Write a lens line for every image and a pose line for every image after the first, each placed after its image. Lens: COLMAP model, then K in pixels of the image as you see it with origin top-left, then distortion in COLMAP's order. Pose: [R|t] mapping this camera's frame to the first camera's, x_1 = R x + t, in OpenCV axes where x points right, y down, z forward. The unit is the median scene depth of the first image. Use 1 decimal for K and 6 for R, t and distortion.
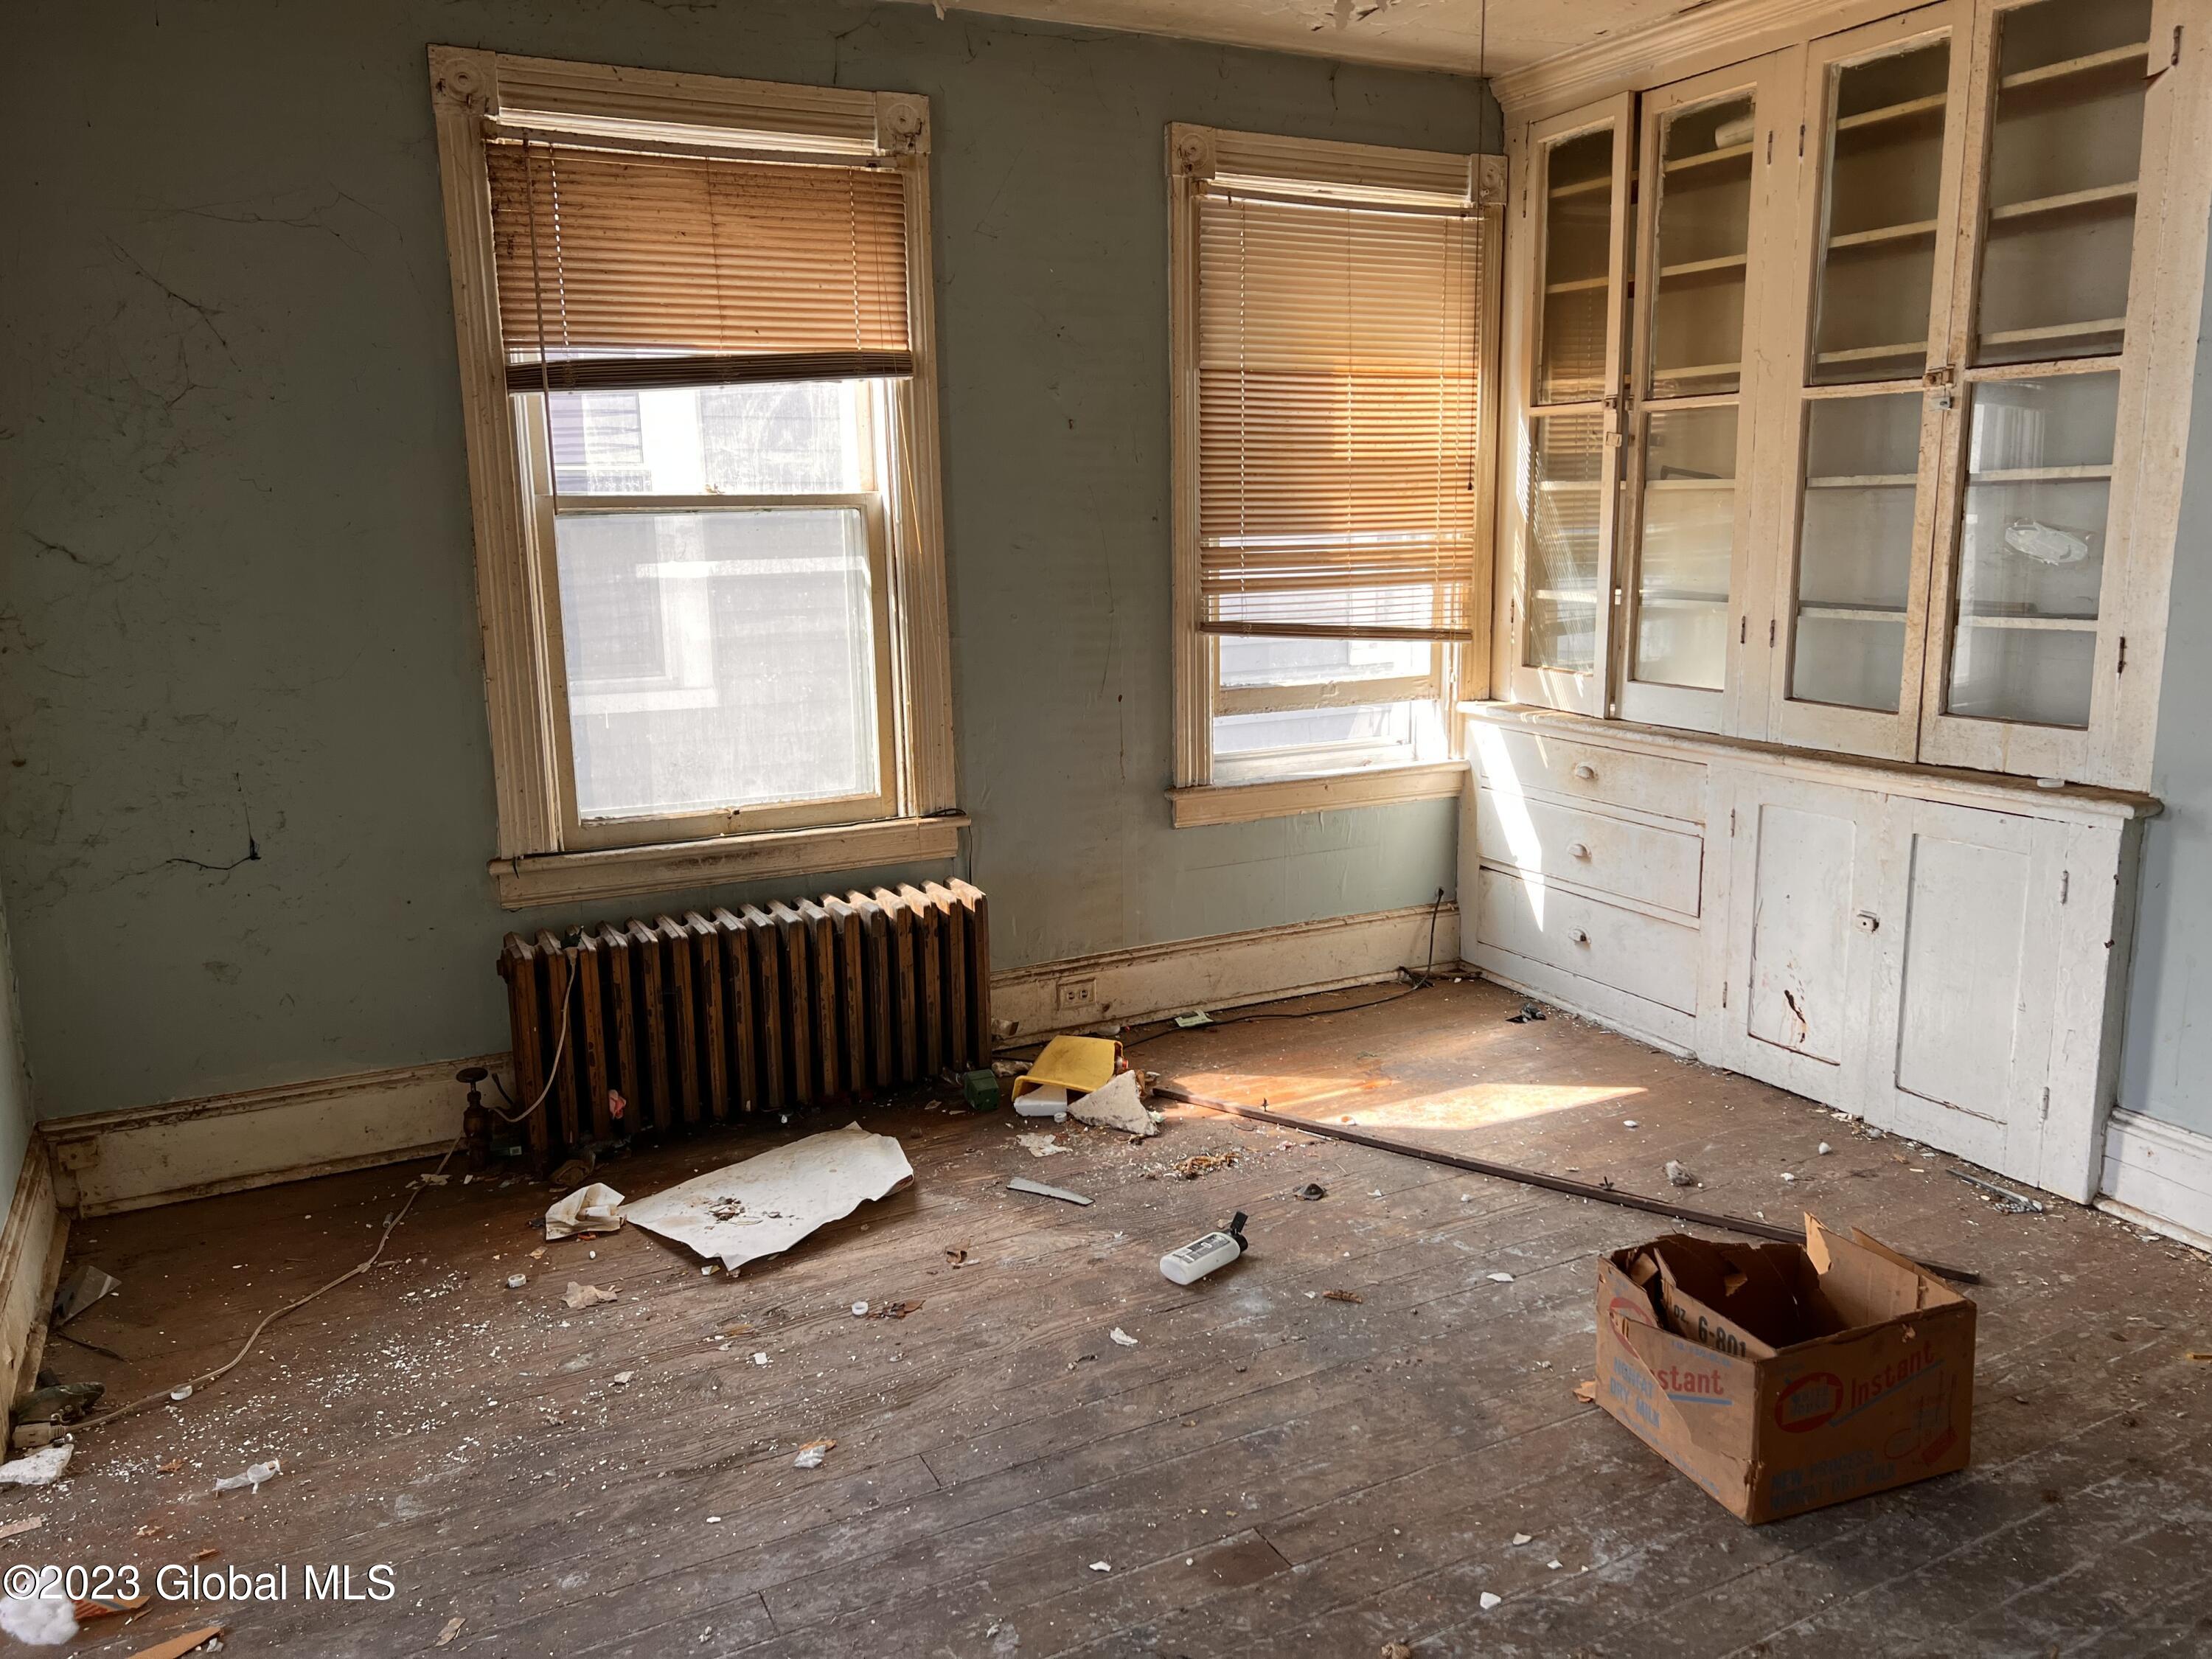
lens RADIAL K [[1684.9, 0, 1109.3], [0, 1684.9, 815.8], [0, 0, 1]] dist [0.043546, -0.061119]
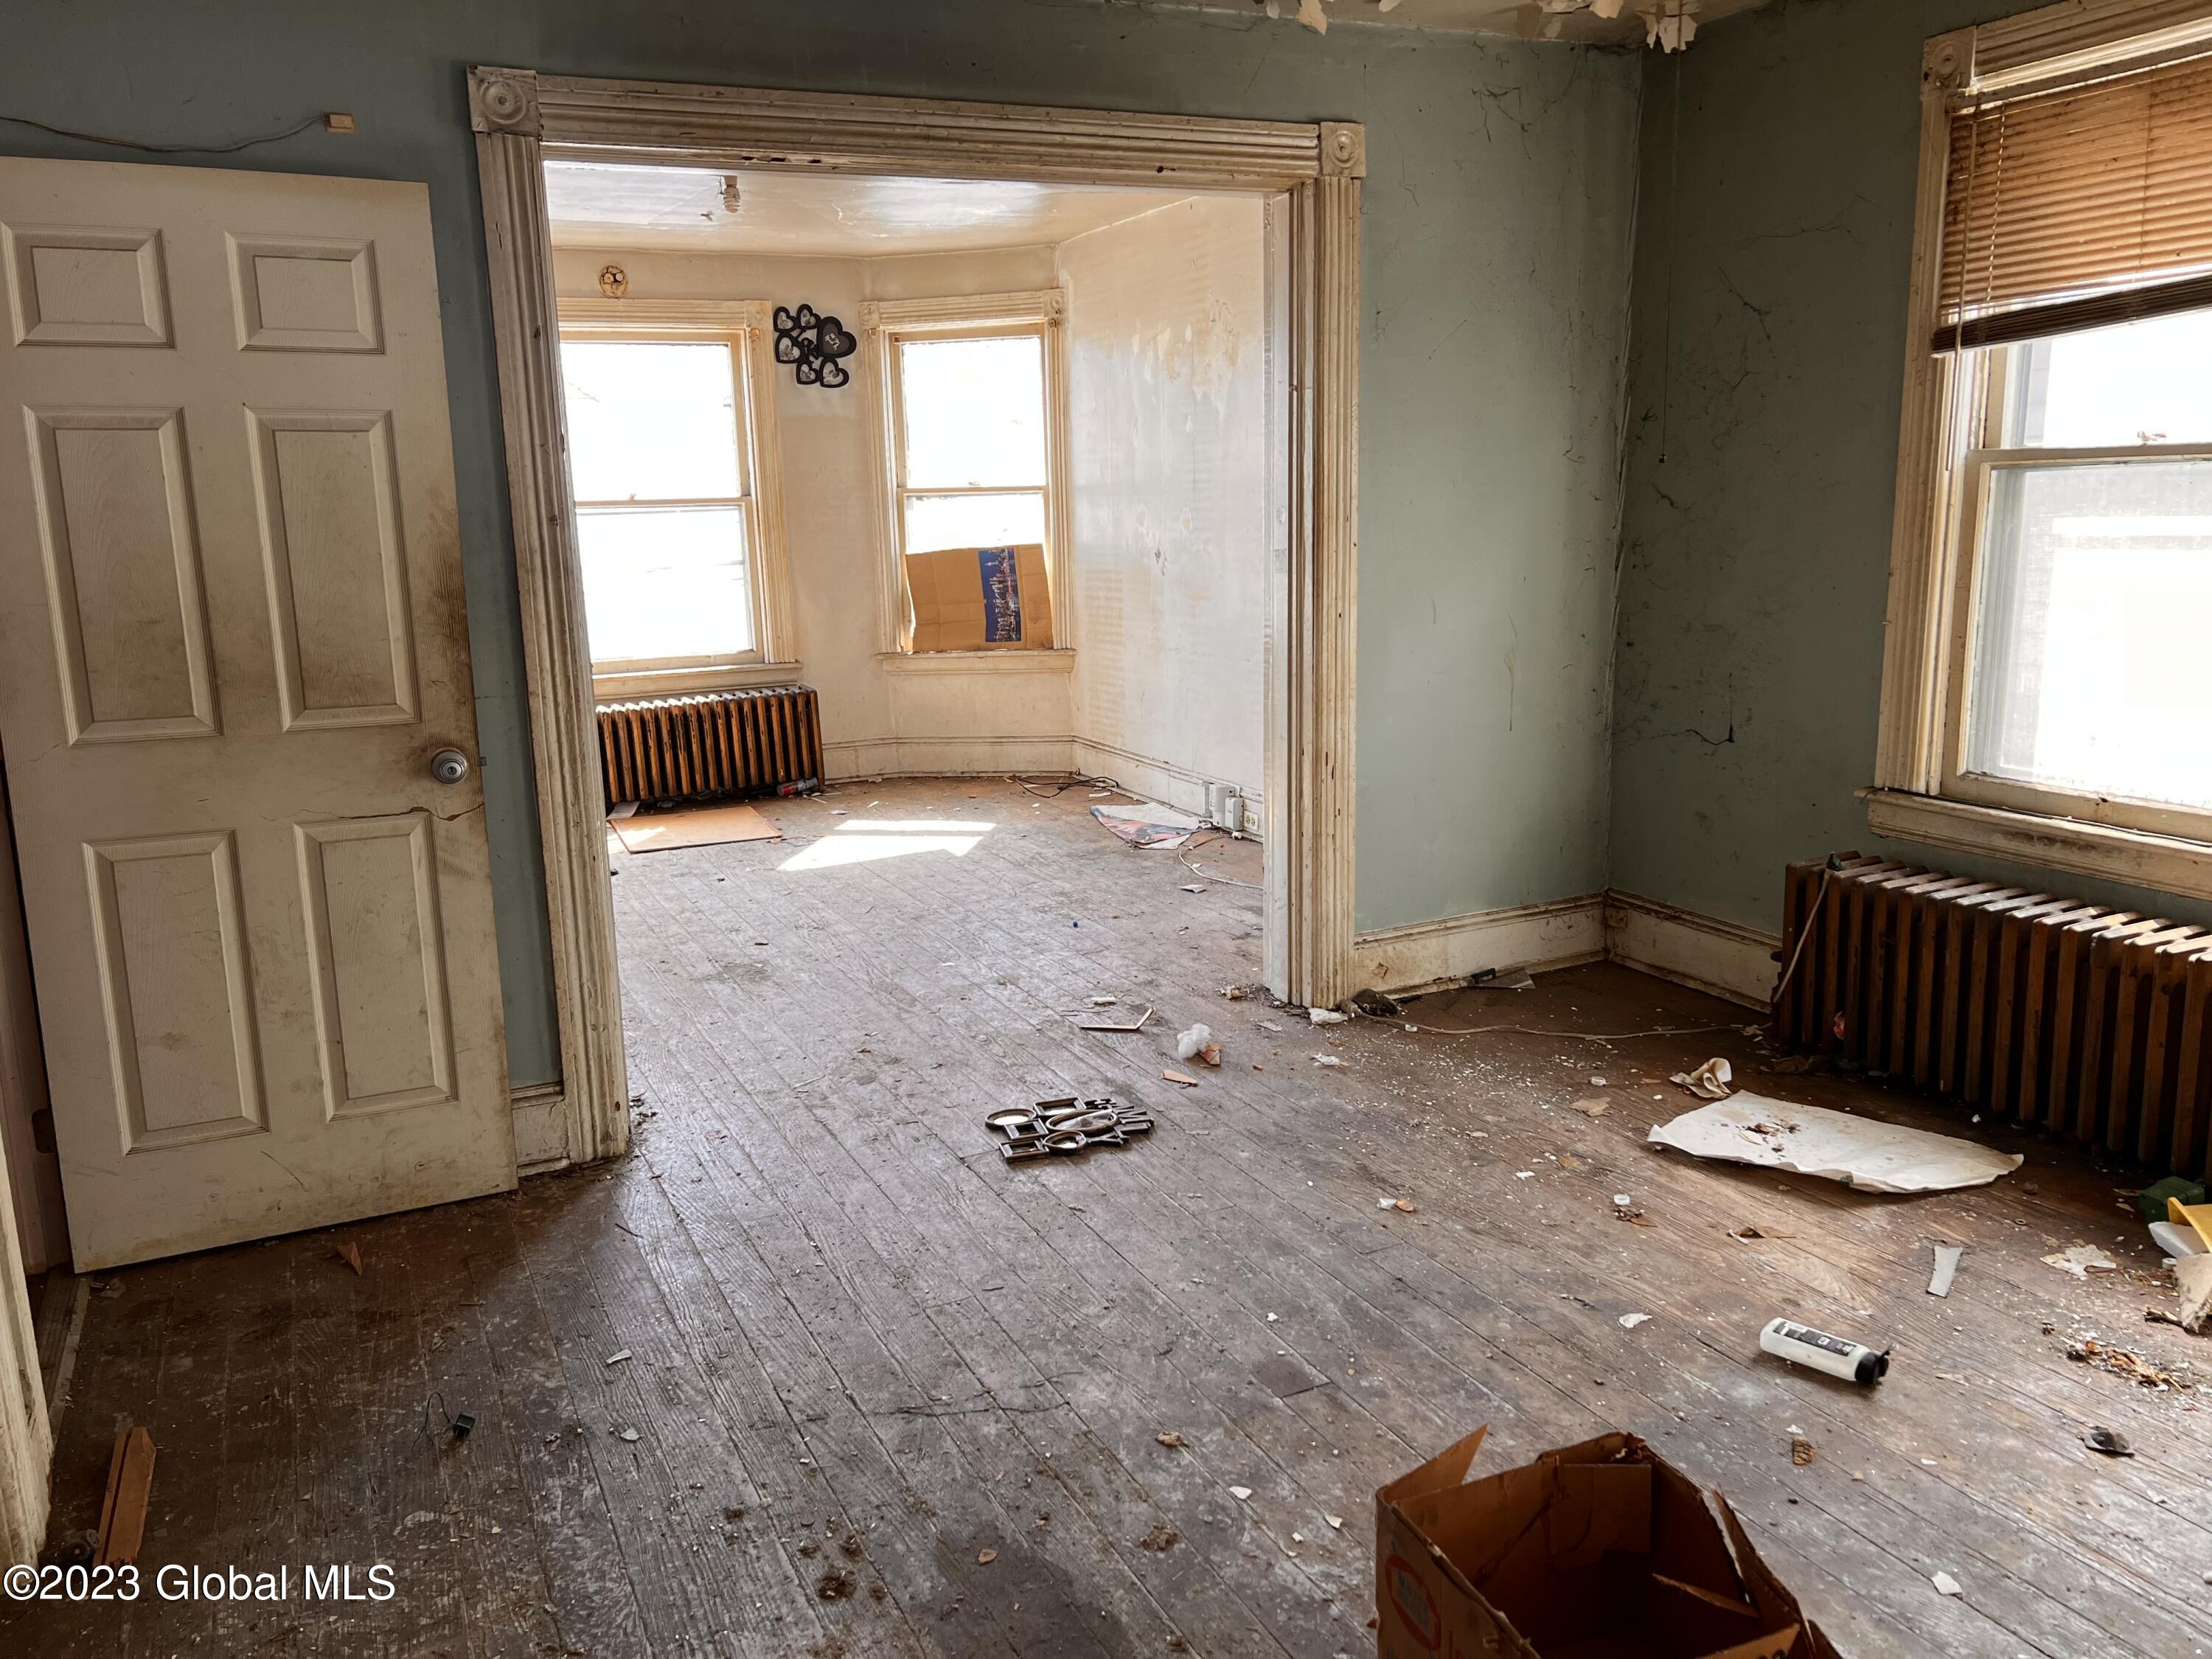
lens RADIAL K [[1661.4, 0, 1101.2], [0, 1661.4, 814.7], [0, 0, 1]] dist [0.097683, -0.101408]
pose [[-0.040403, 0.204774, -0.977975, 0.777648], [-0.156218, 0.965443, 0.208604, -0.112831], [0.986896, 0.161206, -0.007017, 0.547406]]
